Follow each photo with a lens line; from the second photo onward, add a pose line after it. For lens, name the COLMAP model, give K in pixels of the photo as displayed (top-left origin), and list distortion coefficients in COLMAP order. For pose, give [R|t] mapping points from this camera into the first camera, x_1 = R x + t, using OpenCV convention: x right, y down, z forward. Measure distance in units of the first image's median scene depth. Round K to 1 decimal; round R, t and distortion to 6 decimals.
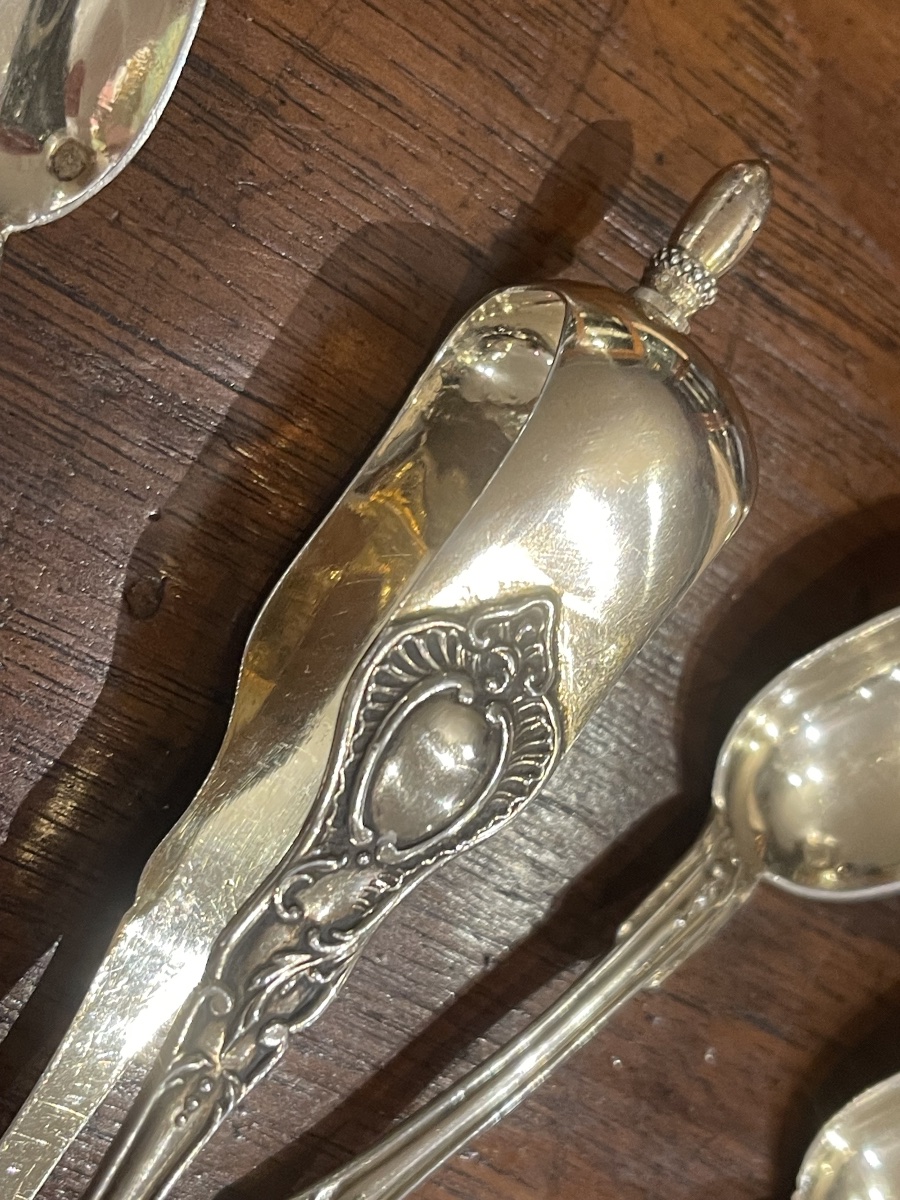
lens RADIAL K [[1913.7, 0, 449.6], [0, 1913.7, 598.9], [0, 0, 1]] dist [0.136897, 0.000000]
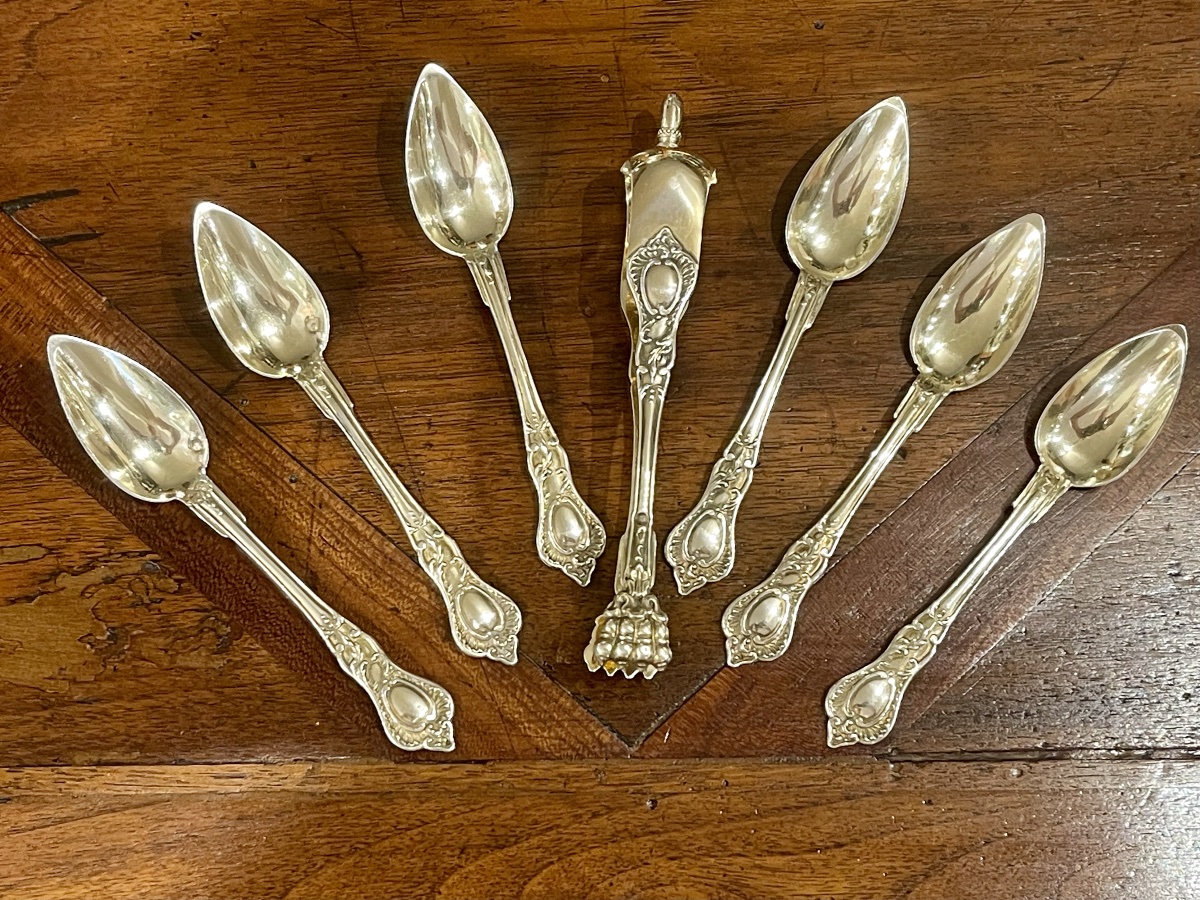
lens RADIAL K [[1913.7, 0, 599.3], [0, 1913.7, 451.5], [0, 0, 1]] dist [0.136897, 0.000000]
pose [[0.759763, -0.582818, -0.288241, 0.720552], [0.500744, 0.807263, -0.312381, 1.340908], [0.414748, 0.093000, 0.905171, -2.124089]]
